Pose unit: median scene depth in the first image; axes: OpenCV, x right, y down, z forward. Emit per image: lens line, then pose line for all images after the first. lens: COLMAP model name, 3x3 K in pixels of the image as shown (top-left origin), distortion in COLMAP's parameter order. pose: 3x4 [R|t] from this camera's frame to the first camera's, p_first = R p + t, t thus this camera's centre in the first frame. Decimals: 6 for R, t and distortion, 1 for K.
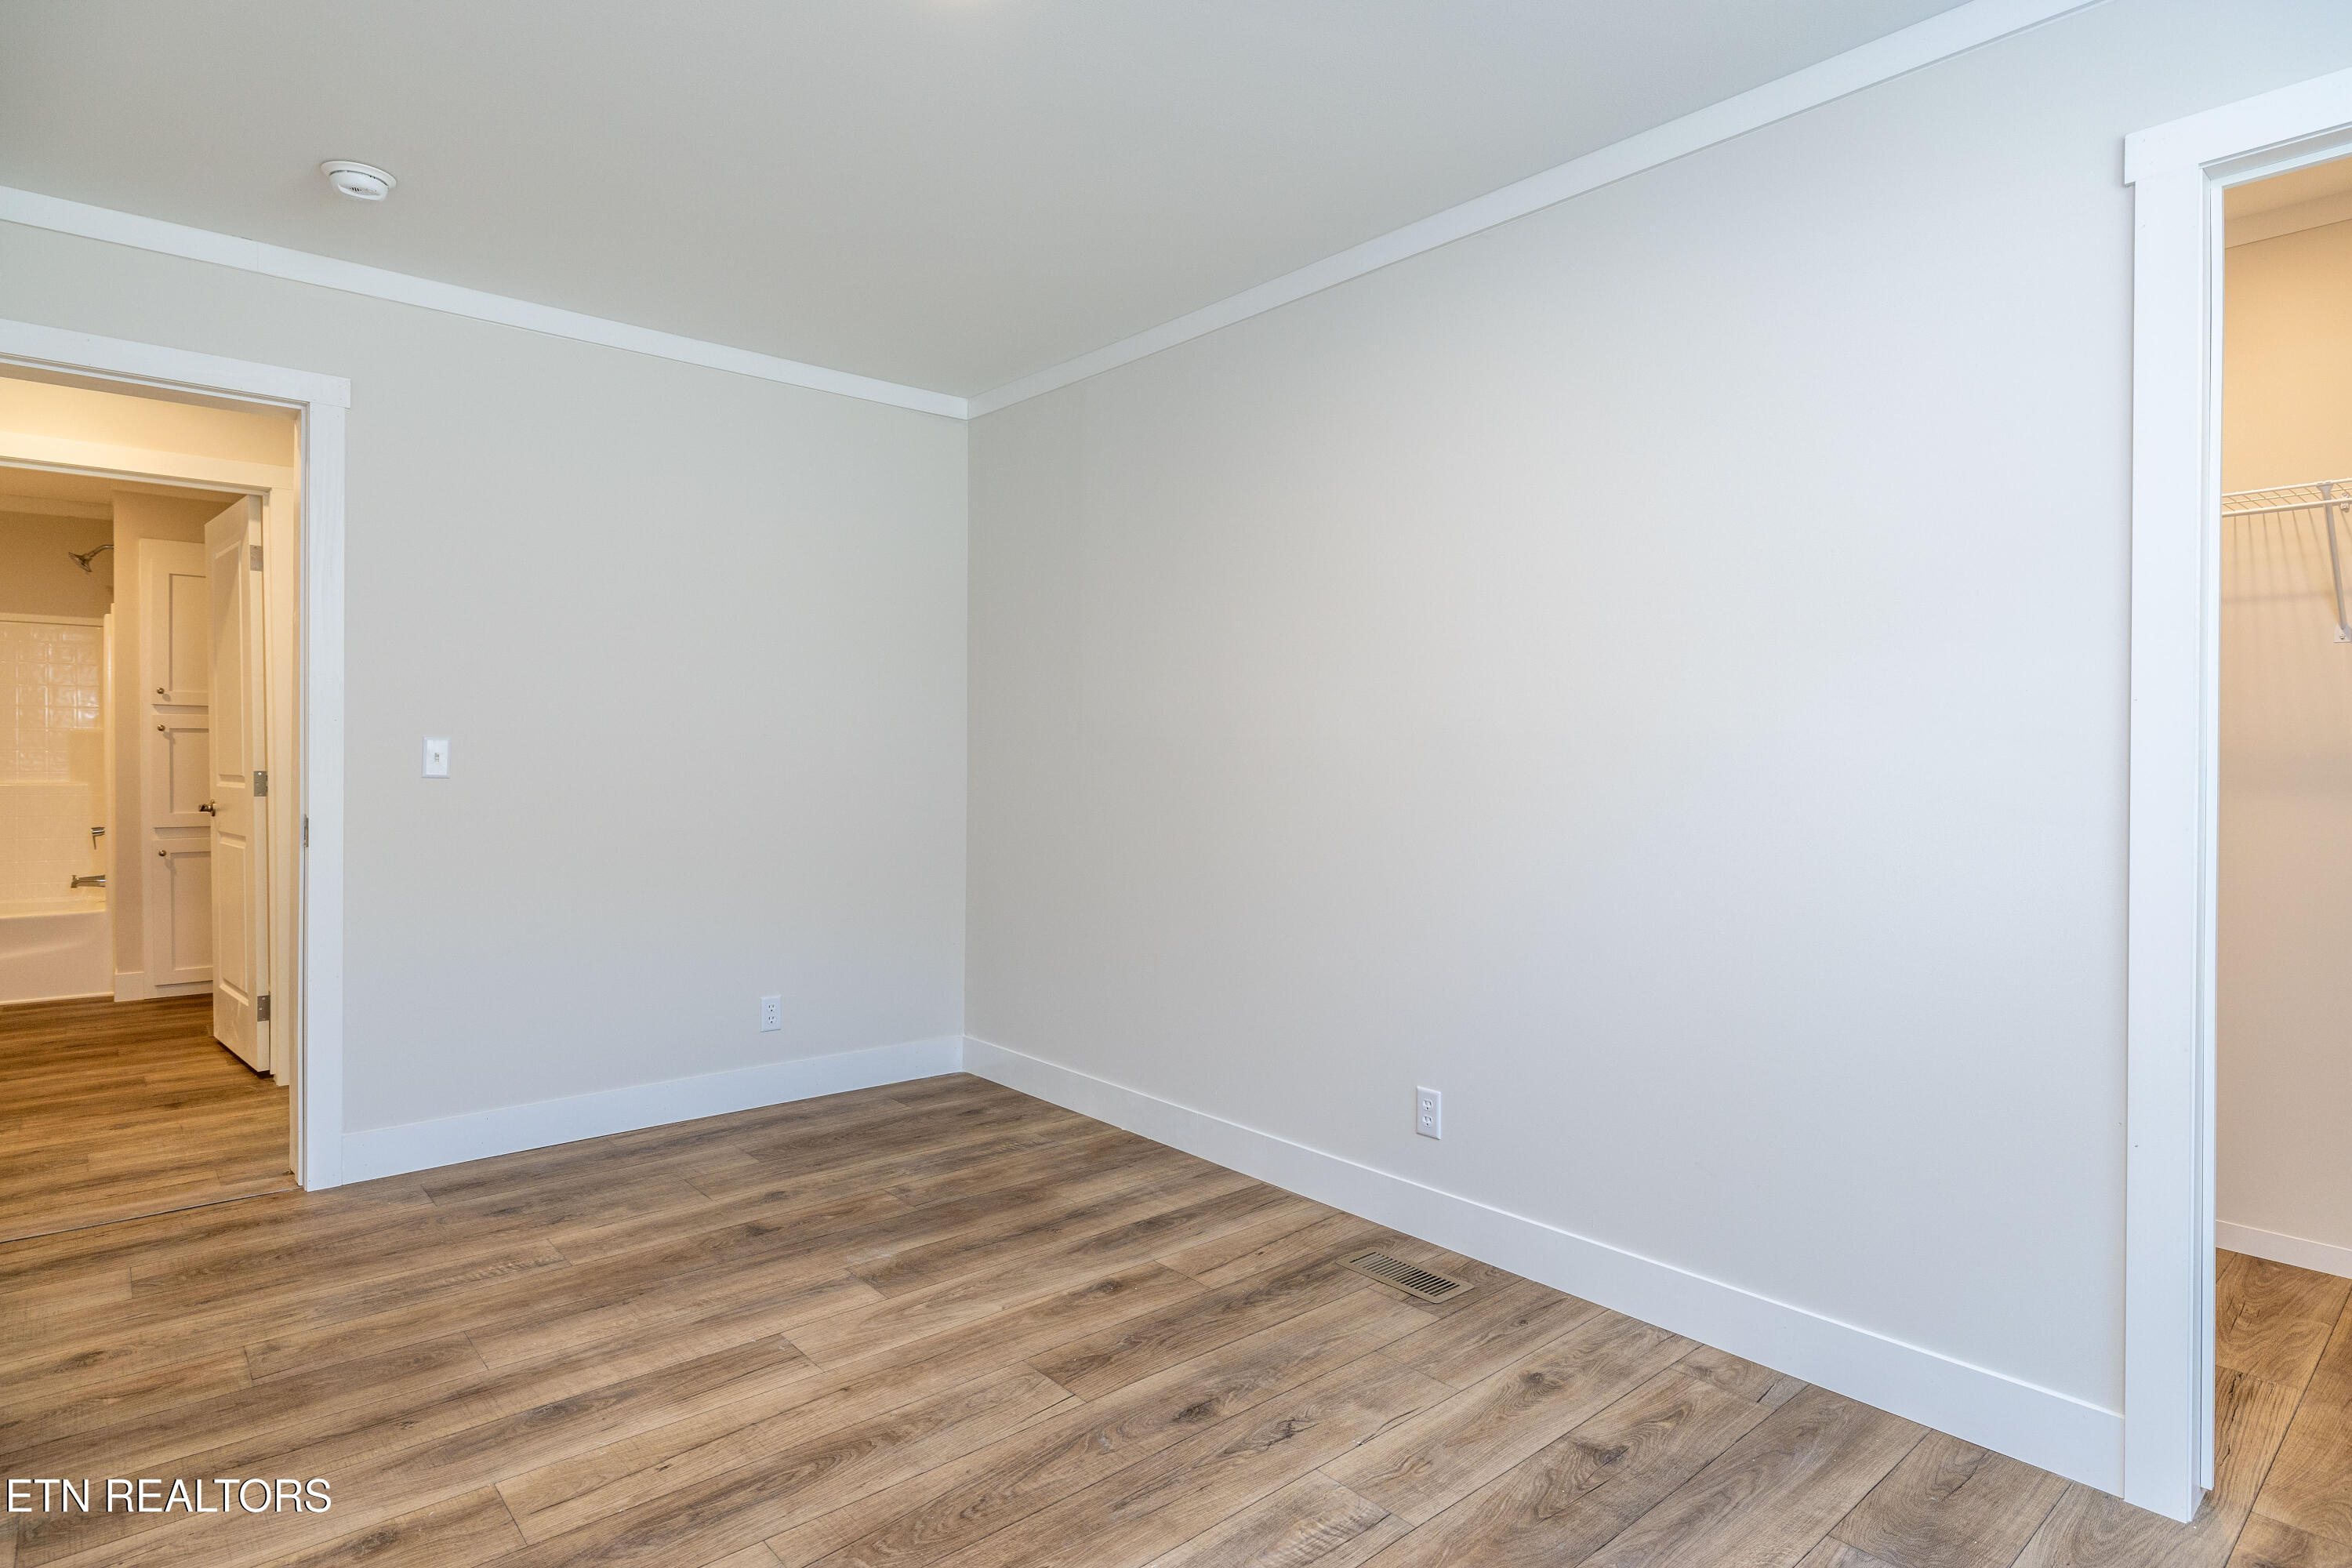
lens RADIAL K [[1248.3, 0, 1172.9], [0, 1248.3, 765.2], [0, 0, 1]] dist [0.000066, 0.000891]
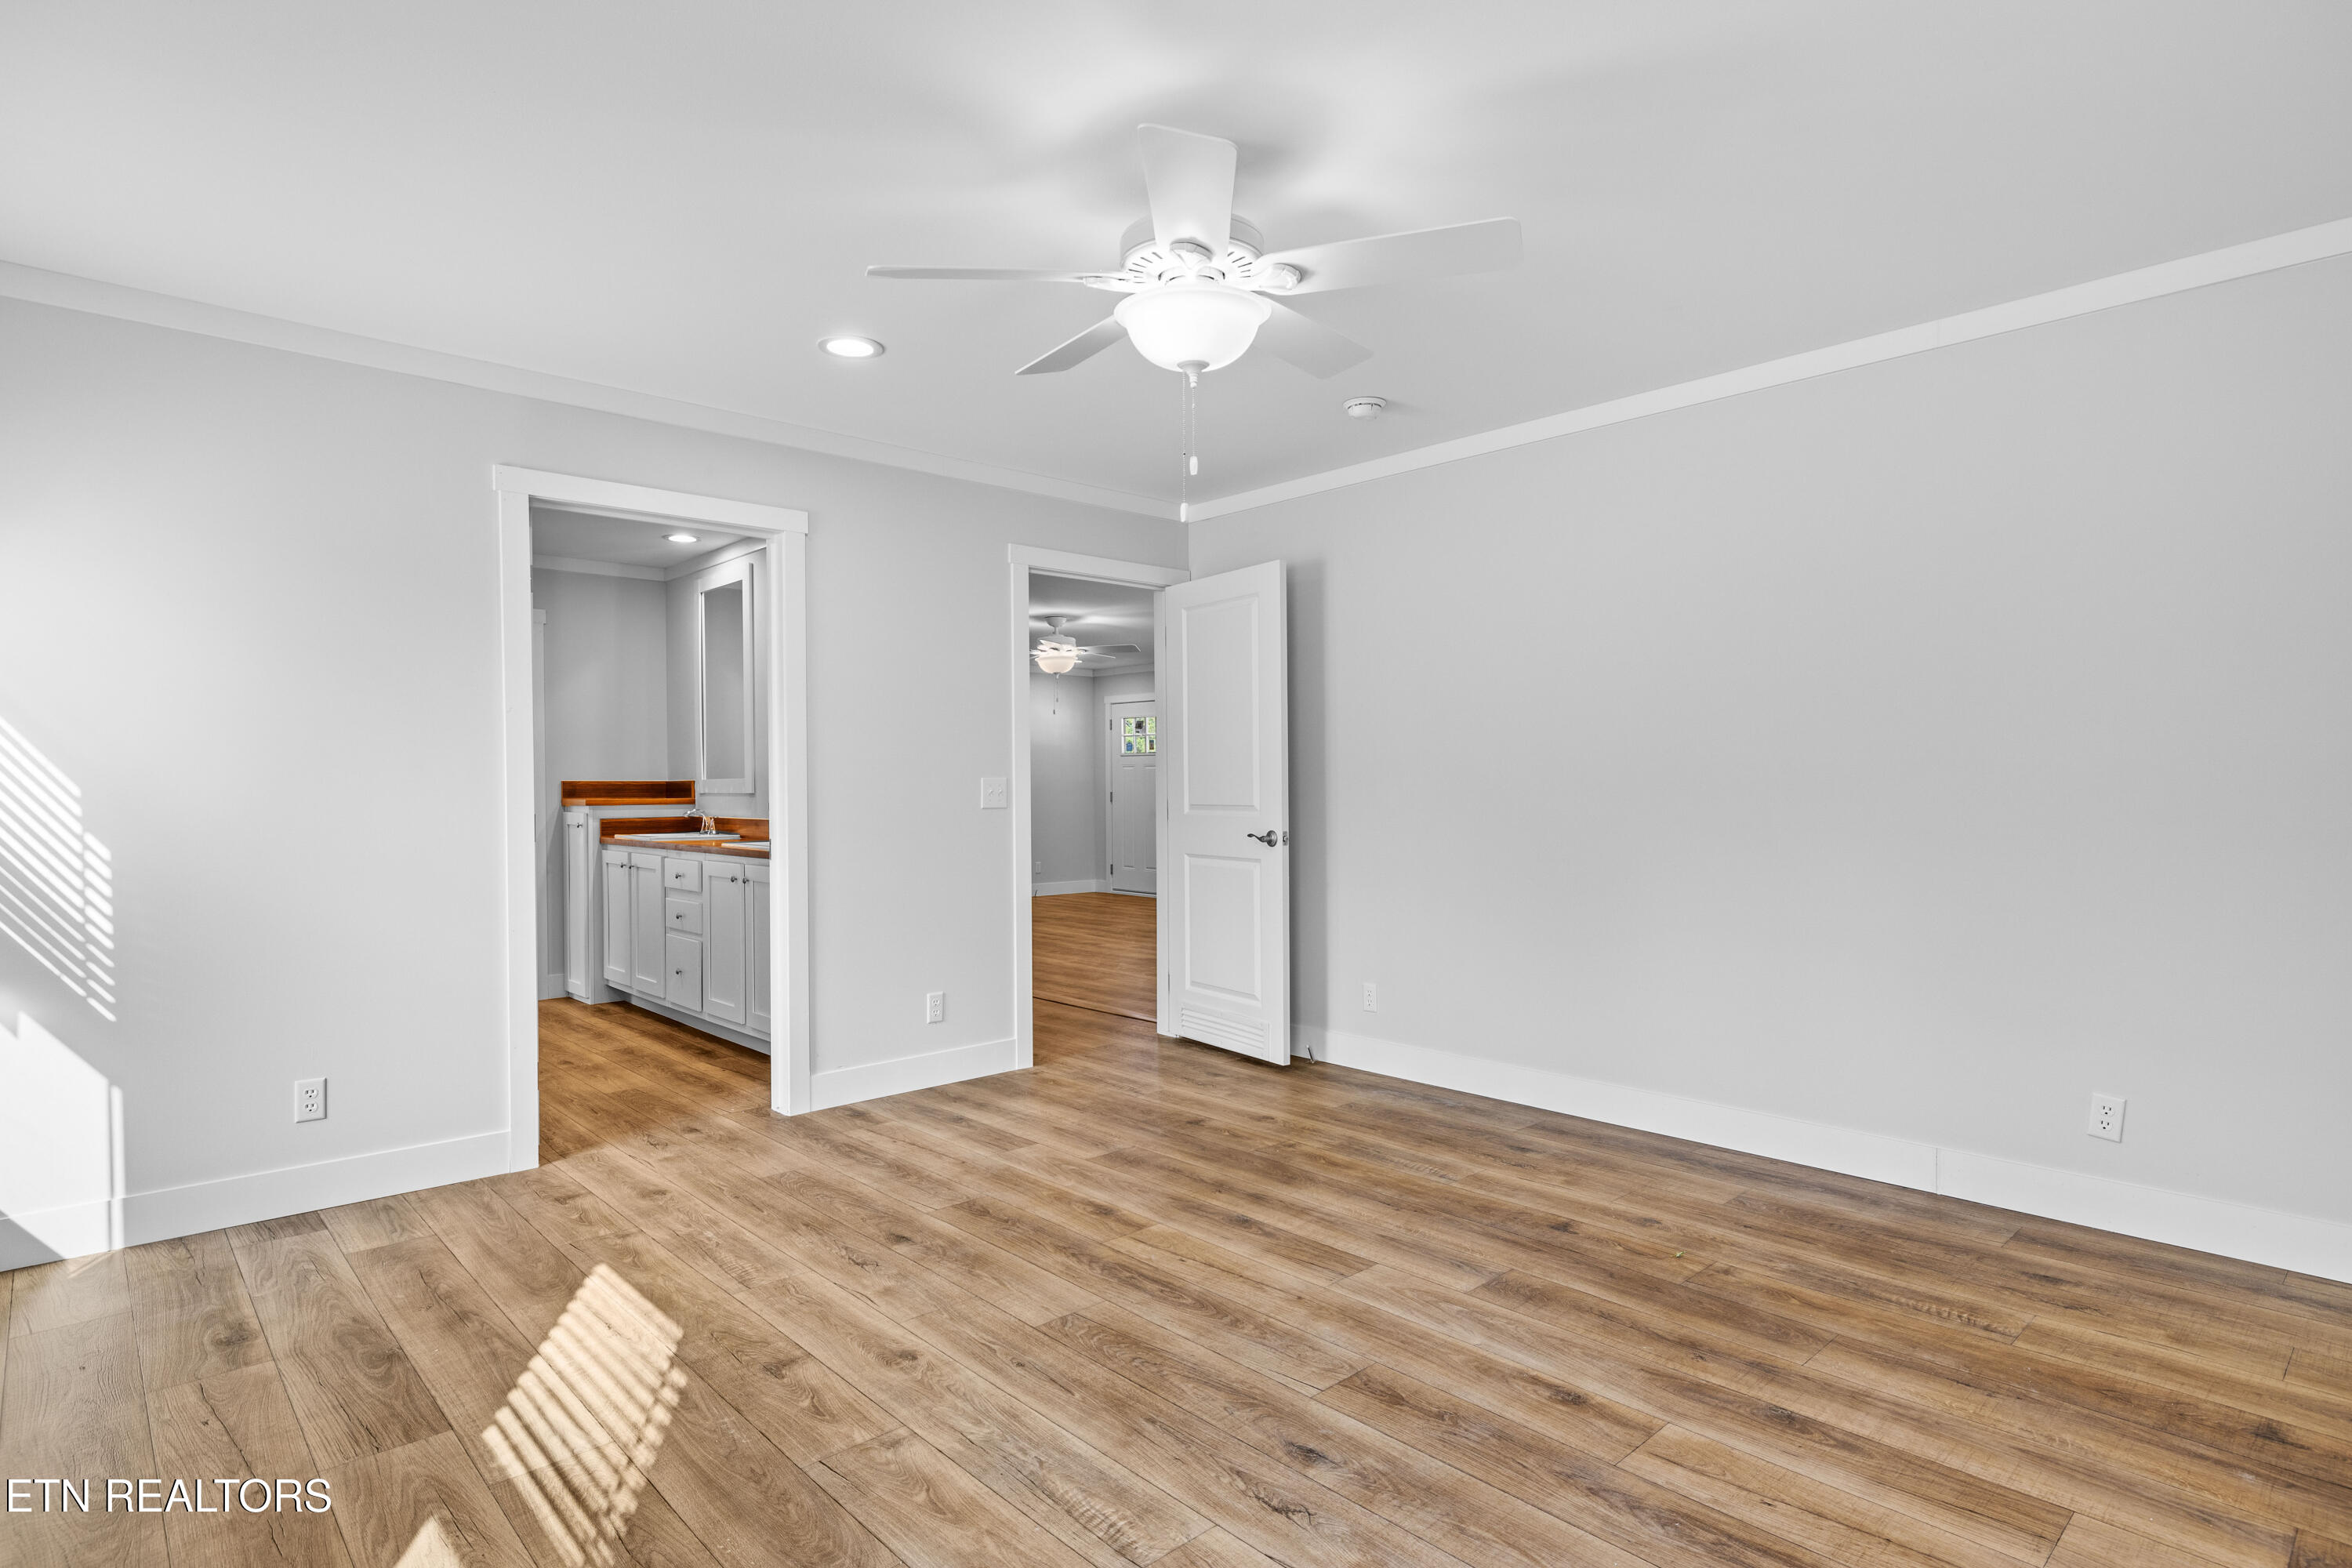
lens RADIAL K [[1218.6, 0, 1162.3], [0, 1218.6, 786.7], [0, 0, 1]] dist [-0.001273, -0.000632]
pose [[0.022991, -0.007436, -0.999708, 1.038089], [-0.003069, 0.999967, -0.007509, 0.002227], [0.999731, 0.003241, 0.022967, 0.913833]]
